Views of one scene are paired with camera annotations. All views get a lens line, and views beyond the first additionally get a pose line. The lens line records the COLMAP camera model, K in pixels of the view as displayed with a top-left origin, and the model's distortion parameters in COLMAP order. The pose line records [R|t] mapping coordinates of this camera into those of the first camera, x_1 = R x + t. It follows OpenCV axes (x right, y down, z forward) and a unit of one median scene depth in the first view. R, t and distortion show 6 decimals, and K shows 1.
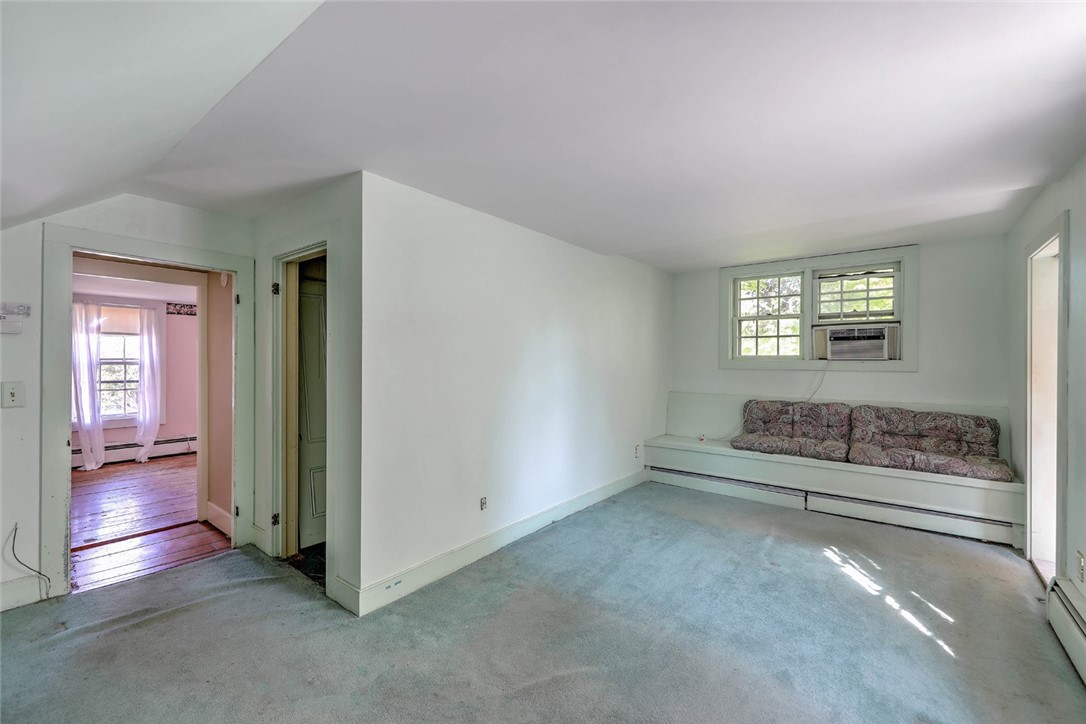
lens RADIAL K [[466.9, 0, 537.4], [0, 466.9, 359.5], [0, 0, 1]] dist [0.001044, 0.000075]
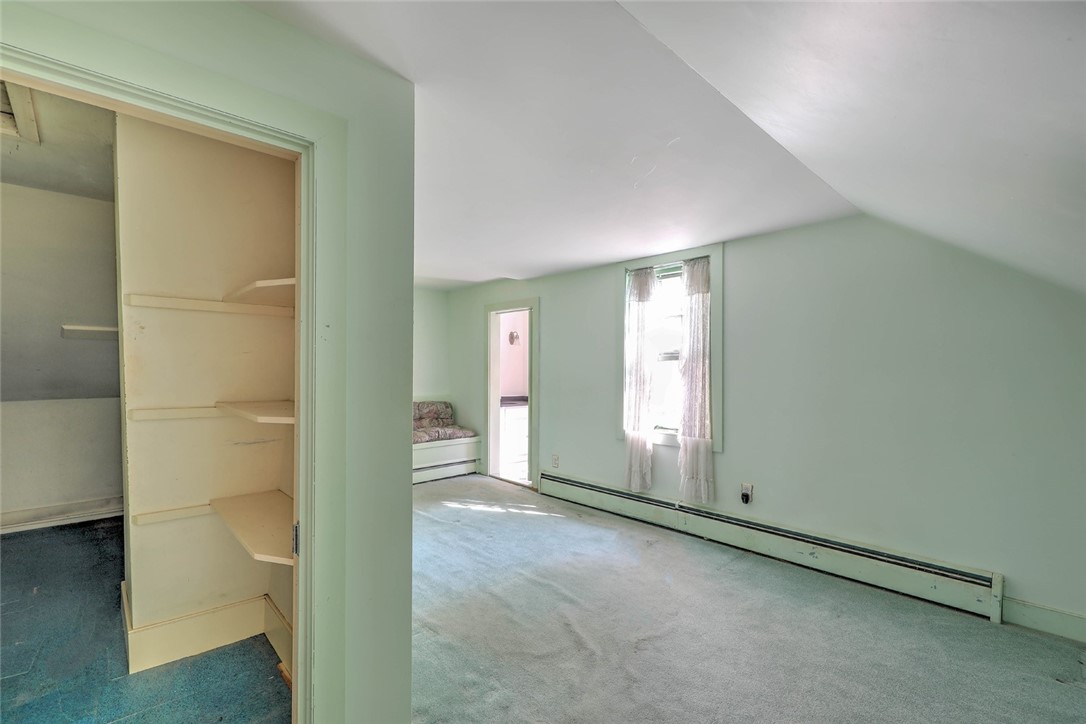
lens RADIAL K [[466.9, 0, 537.4], [0, 466.9, 359.5], [0, 0, 1]] dist [0.001044, 0.000075]
pose [[0.147542, 0.011845, 0.988985, -0.740184], [-0.002368, 0.999930, -0.011623, -0.007376], [-0.989053, -0.000627, 0.147560, 0.545267]]
